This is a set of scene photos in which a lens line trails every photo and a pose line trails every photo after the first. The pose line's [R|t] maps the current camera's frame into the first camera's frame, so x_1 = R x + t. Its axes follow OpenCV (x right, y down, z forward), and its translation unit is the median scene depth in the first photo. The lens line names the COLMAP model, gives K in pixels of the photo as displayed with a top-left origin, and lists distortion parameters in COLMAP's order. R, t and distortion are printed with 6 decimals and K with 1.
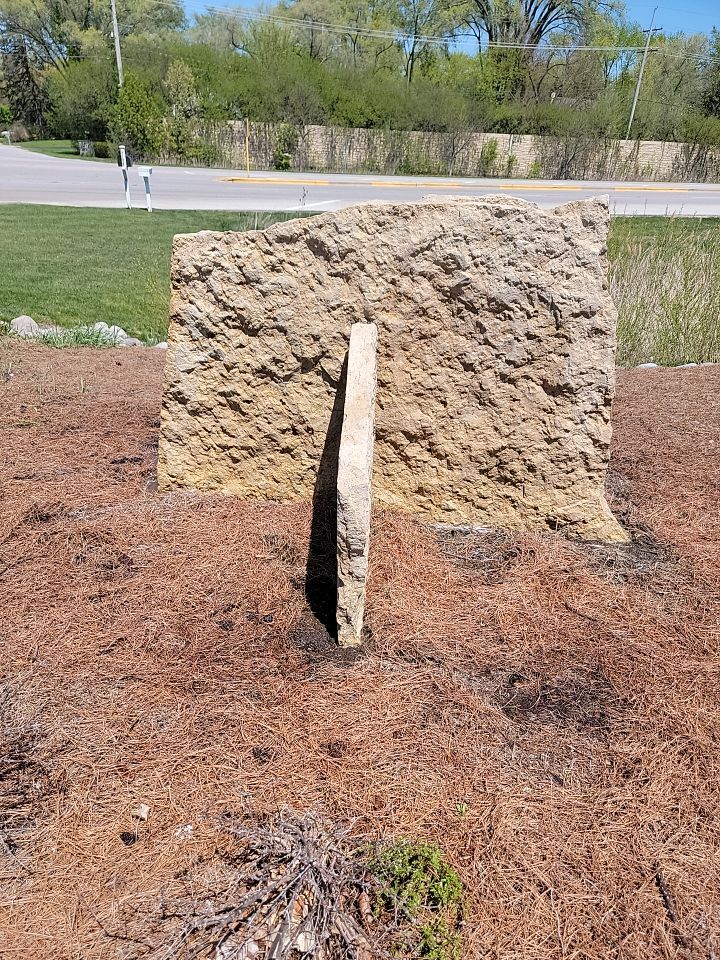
lens RADIAL K [[664.3, 0, 360.0], [0, 664.3, 480.0], [0, 0, 1]] dist [0.028510, -0.029042]
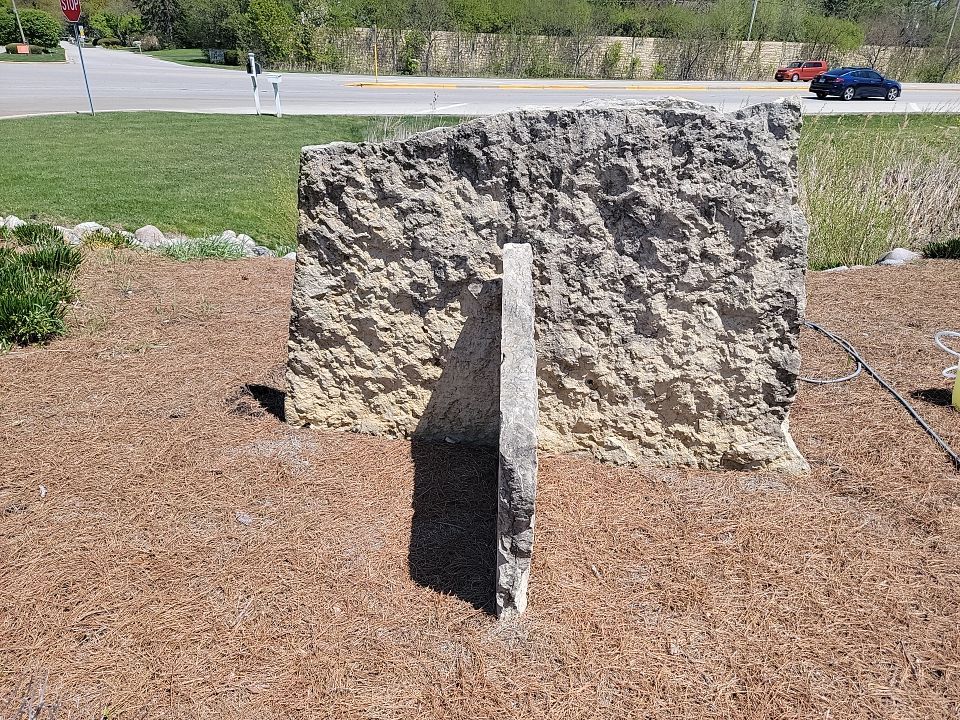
lens RADIAL K [[658.2, 0, 487.7], [0, 658.2, 352.5], [0, 0, 1]] dist [0.040087, -0.040097]
pose [[0.999909, -0.013383, -0.001469, -0.031850], [0.013321, 0.999245, -0.036497, -0.056045], [0.001956, 0.036474, 0.999333, 0.123492]]
